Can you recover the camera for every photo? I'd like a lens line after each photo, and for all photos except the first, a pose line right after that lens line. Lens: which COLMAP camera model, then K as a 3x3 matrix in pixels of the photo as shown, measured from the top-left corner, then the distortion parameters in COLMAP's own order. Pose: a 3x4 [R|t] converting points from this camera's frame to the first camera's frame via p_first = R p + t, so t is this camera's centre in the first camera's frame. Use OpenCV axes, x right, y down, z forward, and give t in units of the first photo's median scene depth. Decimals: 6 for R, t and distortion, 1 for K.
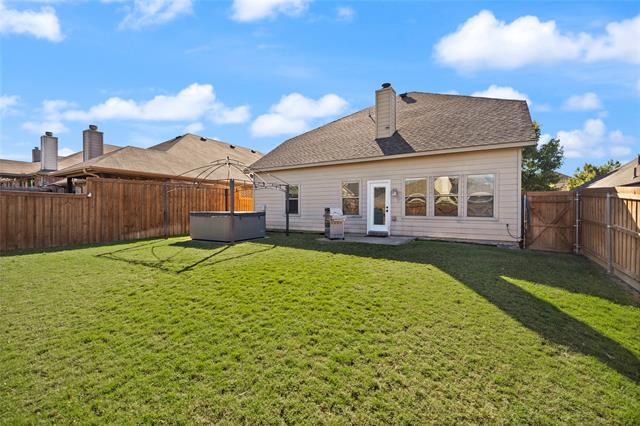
lens RADIAL K [[275.8, 0, 323.4], [0, 275.8, 205.2], [0, 0, 1]] dist [-0.001105, -0.000182]
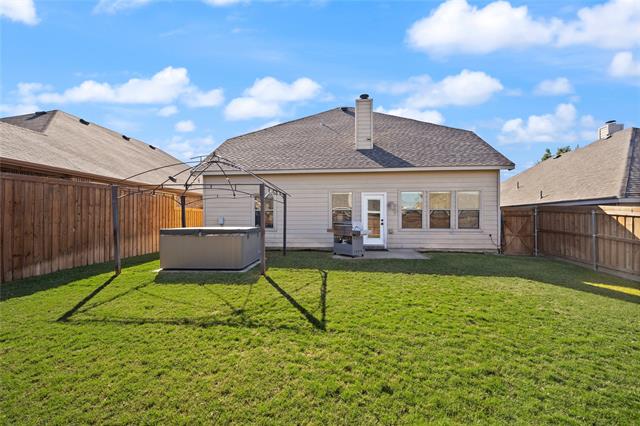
lens RADIAL K [[274.9, 0, 320.0], [0, 274.9, 213.0], [0, 0, 1]] dist [0.001313, 0.000257]
pose [[0.896238, 0.006661, 0.443524, -0.406434], [-0.003311, 0.999960, -0.008327, -0.008825], [-0.443562, 0.005994, 0.896224, 0.217924]]
